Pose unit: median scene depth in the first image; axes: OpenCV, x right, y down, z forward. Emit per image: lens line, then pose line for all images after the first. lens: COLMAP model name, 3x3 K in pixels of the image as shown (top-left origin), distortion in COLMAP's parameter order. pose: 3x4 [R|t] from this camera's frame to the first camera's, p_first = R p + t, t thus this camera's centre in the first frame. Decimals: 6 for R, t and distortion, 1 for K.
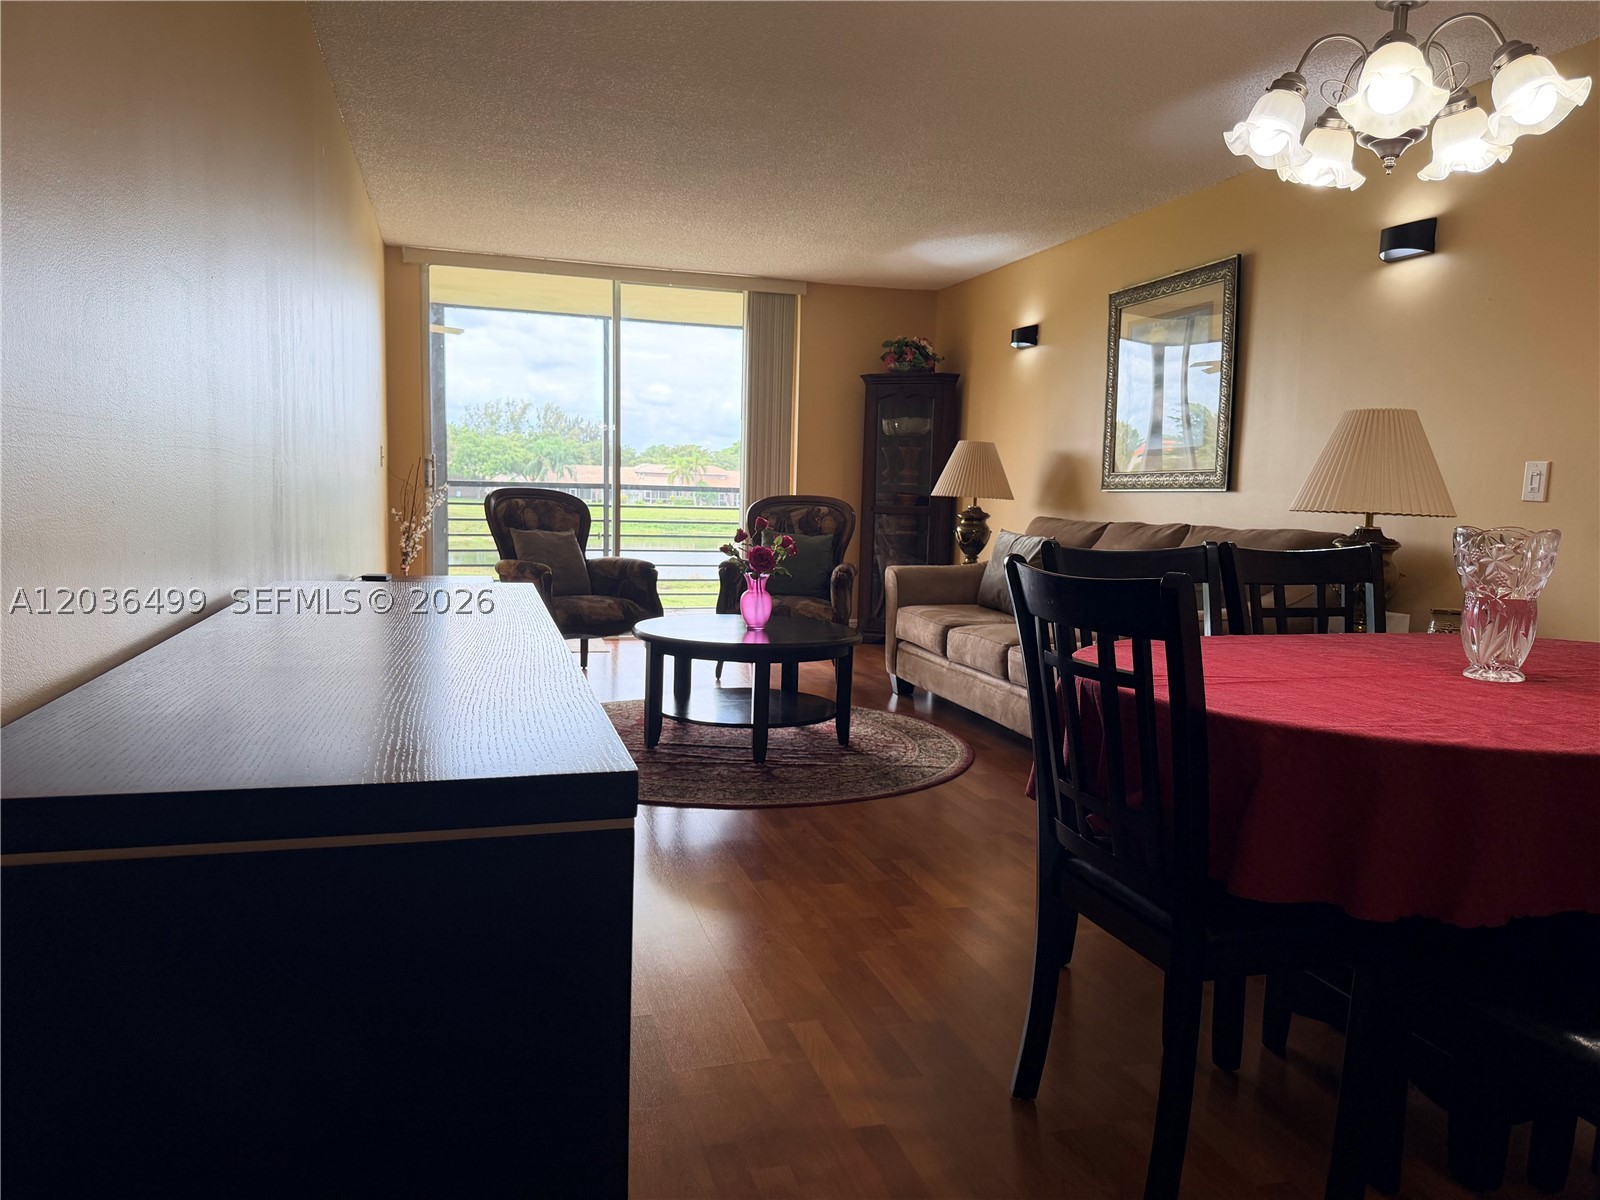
lens RADIAL K [[1123.7, 0, 800.0], [0, 1123.7, 600.0], [0, 0, 1]] dist [0.127648, -0.167731]
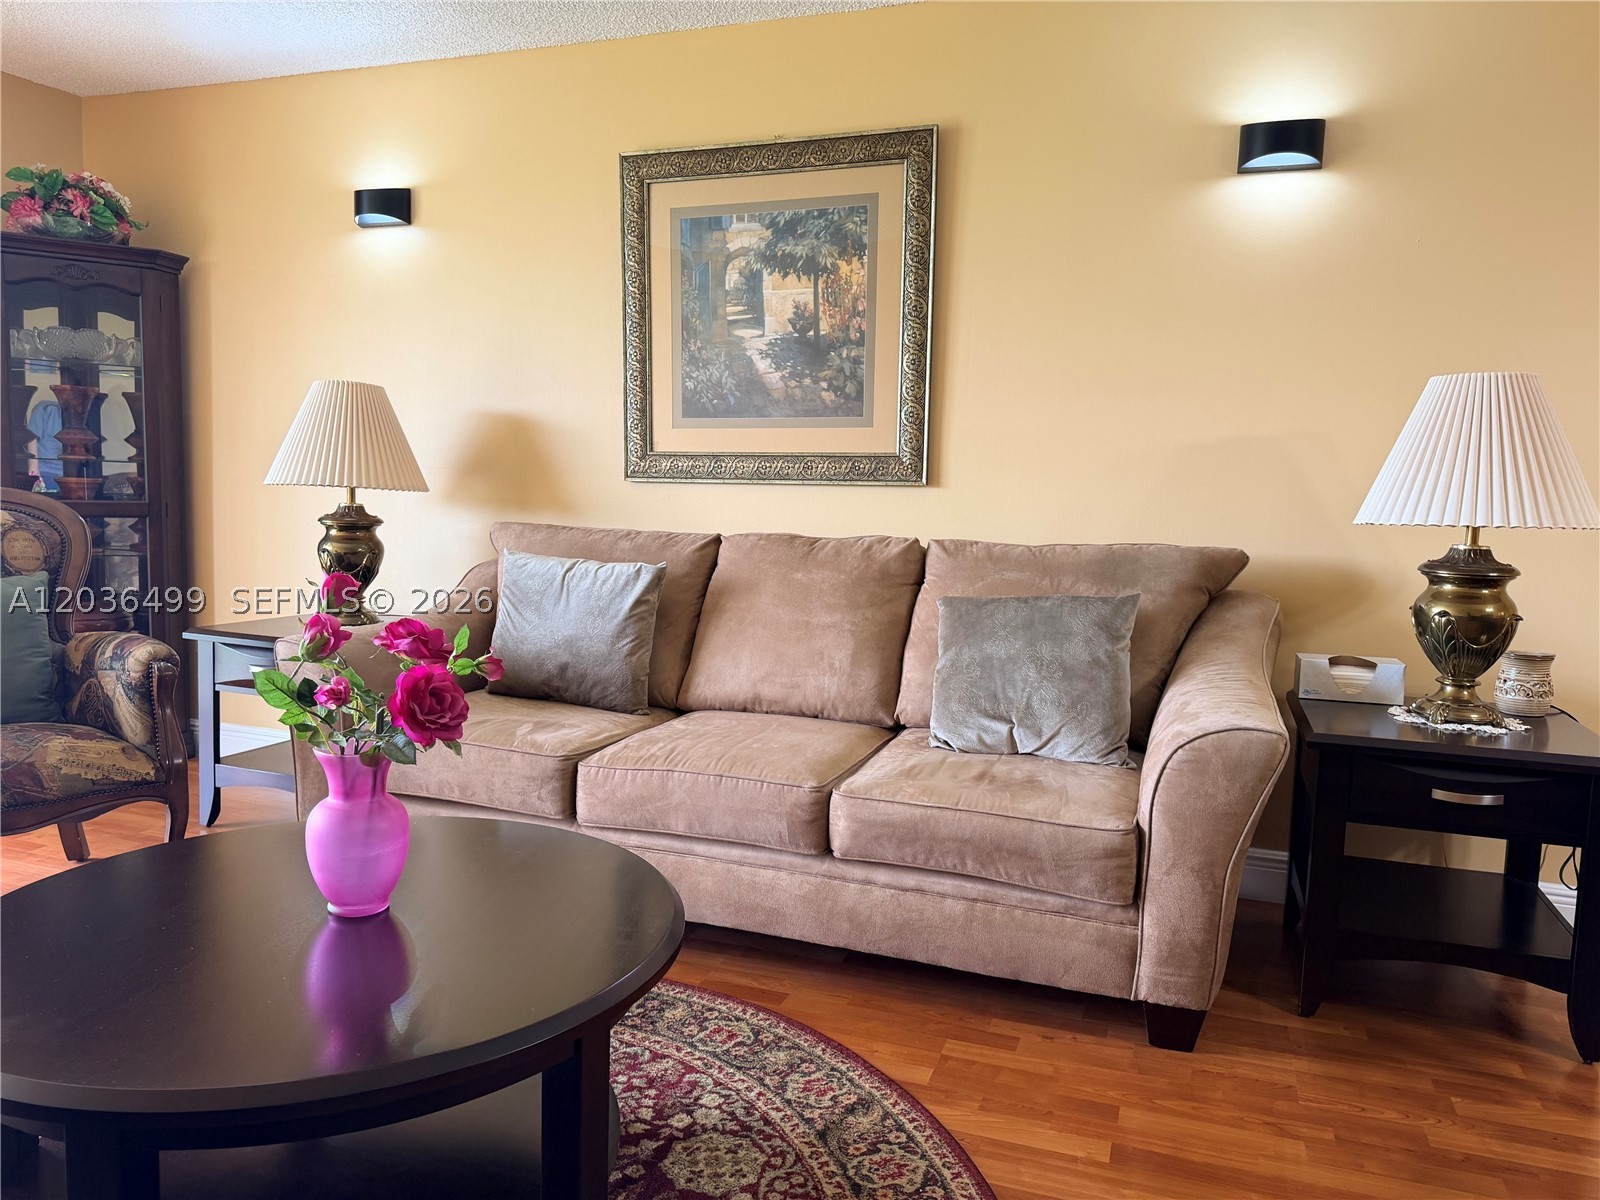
lens RADIAL K [[1098.3, 0, 798.8], [0, 1098.3, 628.7], [0, 0, 1]] dist [0.004256, 0.002222]
pose [[0.586859, -0.115430, 0.801419, -0.152747], [0.070303, 0.993312, 0.091588, -0.056704], [-0.806631, 0.002593, 0.591049, 0.510683]]
